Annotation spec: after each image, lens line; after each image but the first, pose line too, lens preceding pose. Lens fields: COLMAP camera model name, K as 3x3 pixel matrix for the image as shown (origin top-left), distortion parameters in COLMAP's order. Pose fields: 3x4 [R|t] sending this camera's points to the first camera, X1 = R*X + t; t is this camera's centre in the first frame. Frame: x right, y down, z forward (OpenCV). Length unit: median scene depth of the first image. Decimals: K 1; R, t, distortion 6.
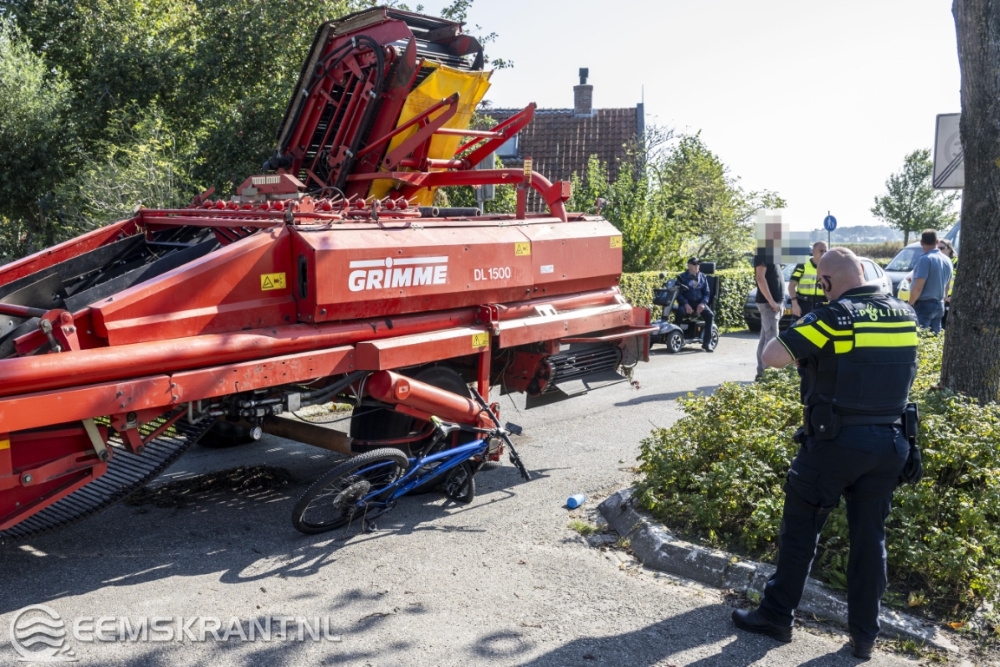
lens RADIAL K [[1011.2, 0, 451.4], [0, 1011.2, 401.6], [0, 0, 1]] dist [0.047425, 0.000000]
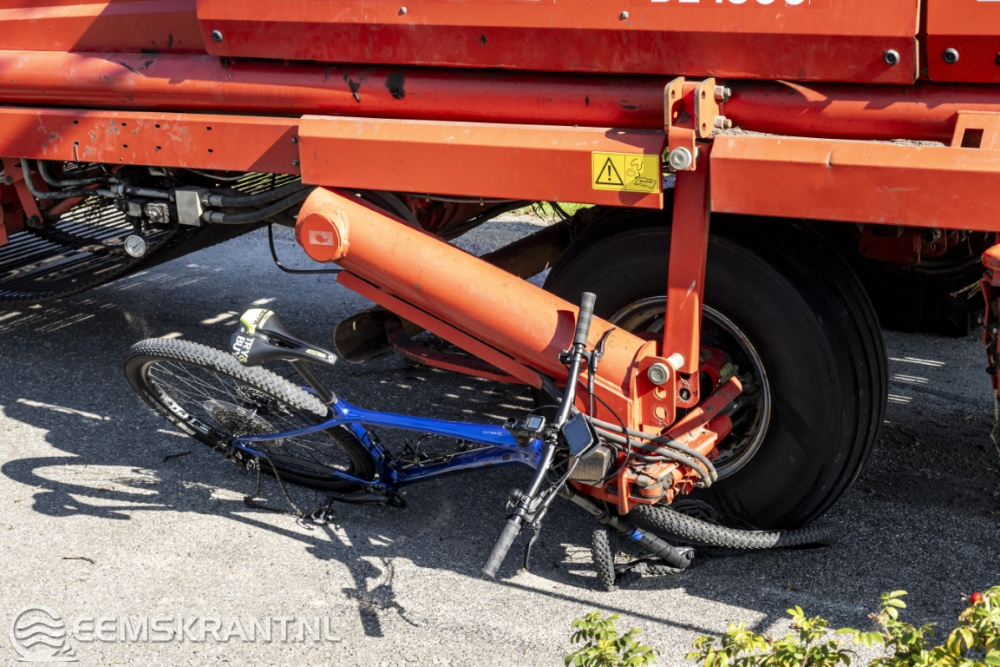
lens RADIAL K [[1590.0, 0, 541.3], [0, 1590.0, 344.0], [0, 0, 1]] dist [0.014069, 0.000000]
pose [[0.212312, 0.277115, -0.937086, 0.631950], [-0.152500, 0.956595, 0.248332, -0.154456], [0.965229, 0.090182, 0.245357, 0.945296]]
